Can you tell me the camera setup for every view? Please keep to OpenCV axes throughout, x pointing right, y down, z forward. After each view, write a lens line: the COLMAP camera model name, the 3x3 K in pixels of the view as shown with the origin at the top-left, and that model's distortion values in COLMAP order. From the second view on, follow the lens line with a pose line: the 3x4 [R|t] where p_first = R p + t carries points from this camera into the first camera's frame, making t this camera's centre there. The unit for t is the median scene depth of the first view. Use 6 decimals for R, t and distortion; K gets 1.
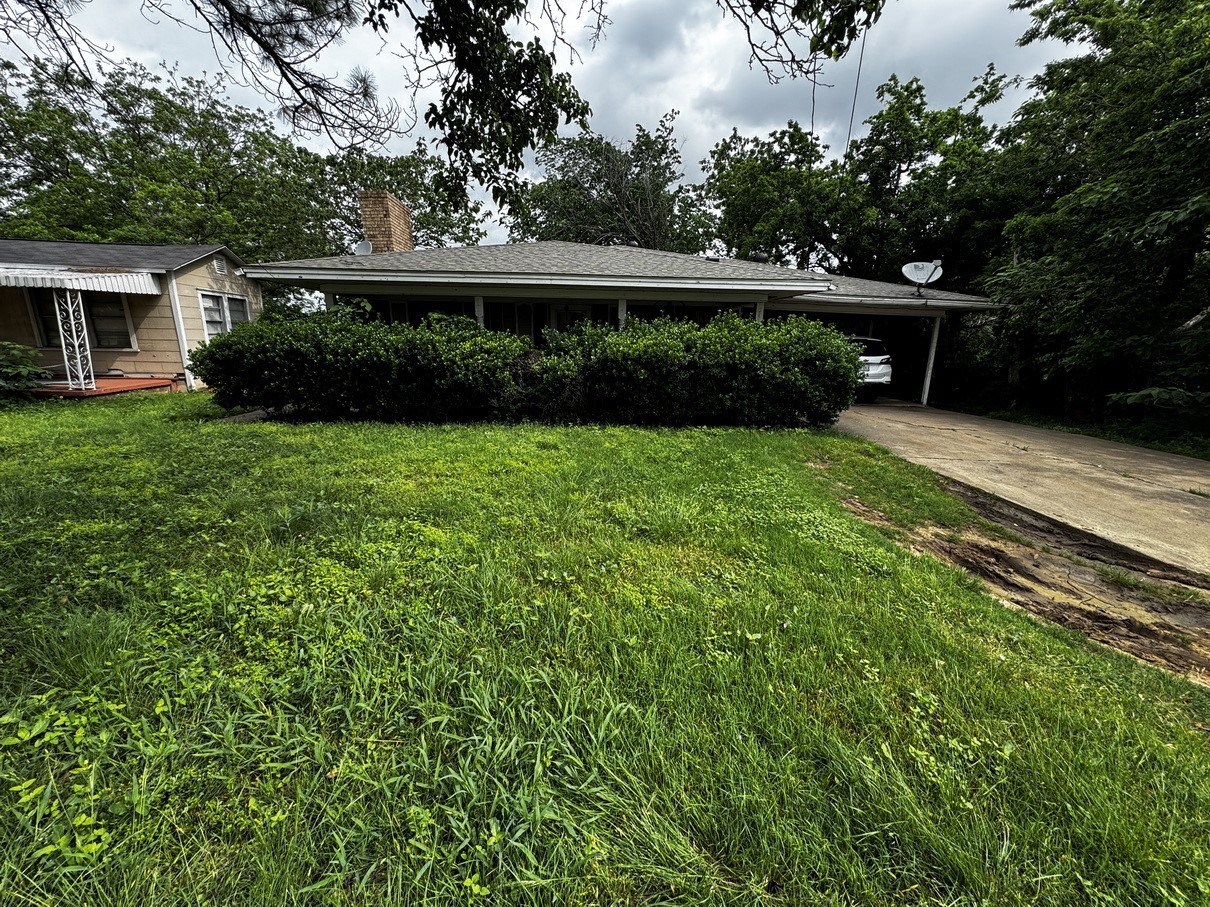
lens RADIAL K [[489.4, 0, 604.8], [0, 489.4, 446.2], [0, 0, 1]] dist [-0.001247, 0.000260]
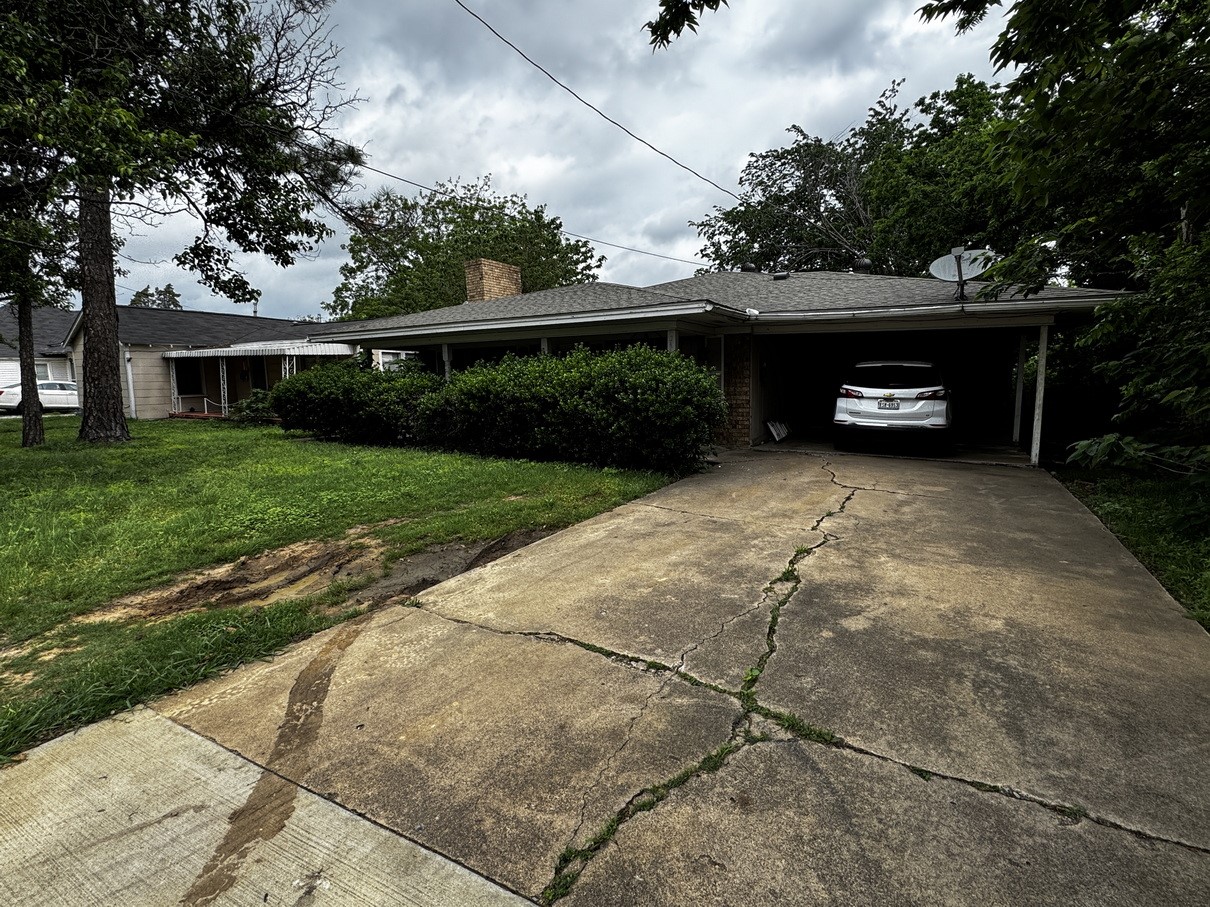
lens RADIAL K [[585.6, 0, 607.3], [0, 585.6, 453.6], [0, 0, 1]] dist [-0.003932, 0.001071]
pose [[0.802854, 0.049549, -0.594112, 0.770707], [-0.103946, 0.992910, -0.057659, 0.000575], [0.587043, 0.108047, 0.802313, 0.099092]]
